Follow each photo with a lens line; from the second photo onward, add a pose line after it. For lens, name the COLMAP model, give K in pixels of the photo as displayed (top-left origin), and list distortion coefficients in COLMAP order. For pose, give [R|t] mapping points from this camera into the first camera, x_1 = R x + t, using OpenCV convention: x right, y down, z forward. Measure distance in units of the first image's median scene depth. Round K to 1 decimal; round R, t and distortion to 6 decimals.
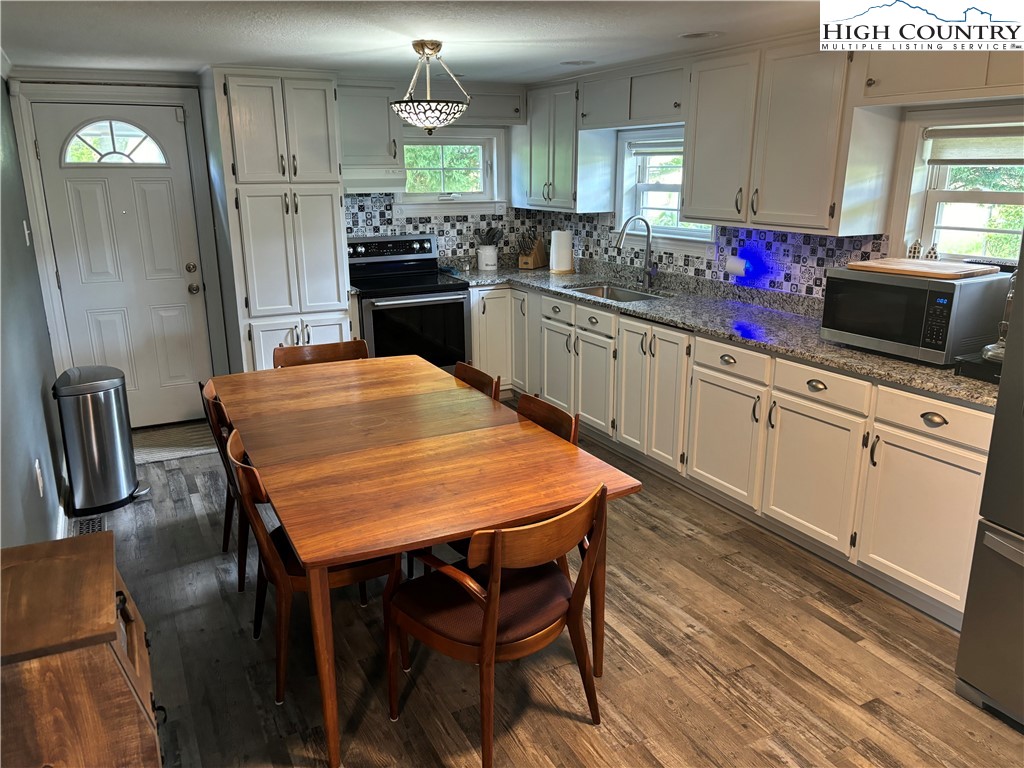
lens RADIAL K [[773.0, 0, 514.9], [0, 773.0, 383.6], [0, 0, 1]] dist [0.040232, -0.036464]
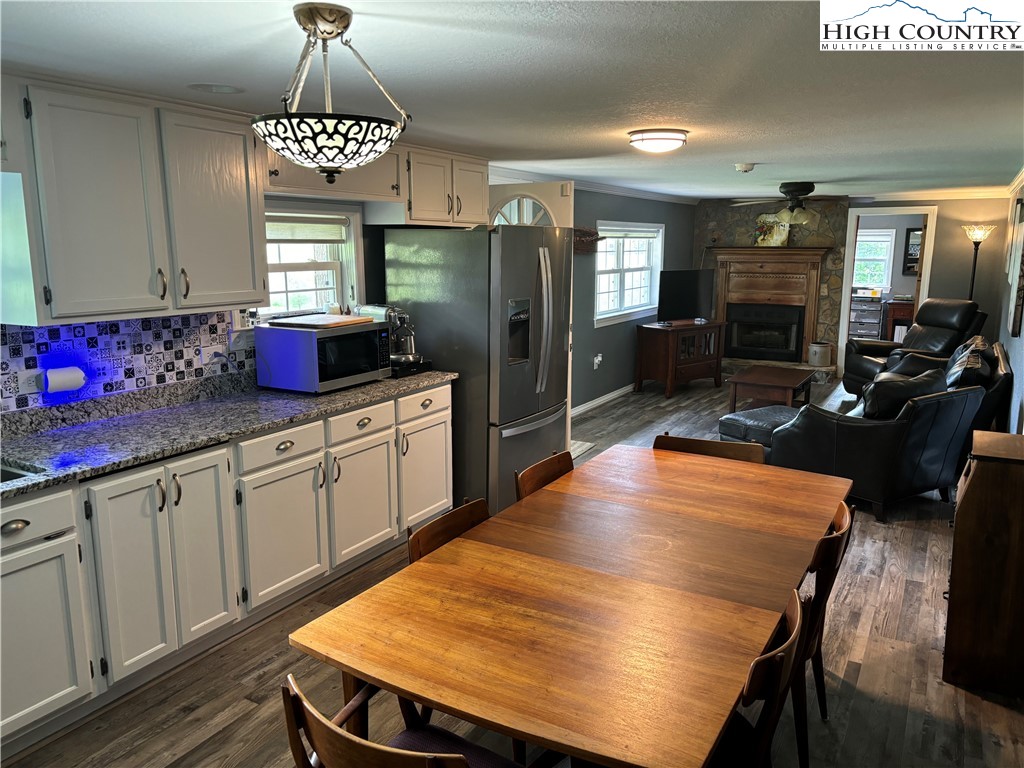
lens RADIAL K [[773.0, 0, 512.3], [0, 773.0, 389.3], [0, 0, 1]] dist [0.040232, -0.036464]
pose [[-0.533110, -0.149646, 0.832706, -0.569114], [0.230040, 0.921514, 0.312880, -0.288873], [-0.814171, 0.358355, -0.456844, 1.058470]]
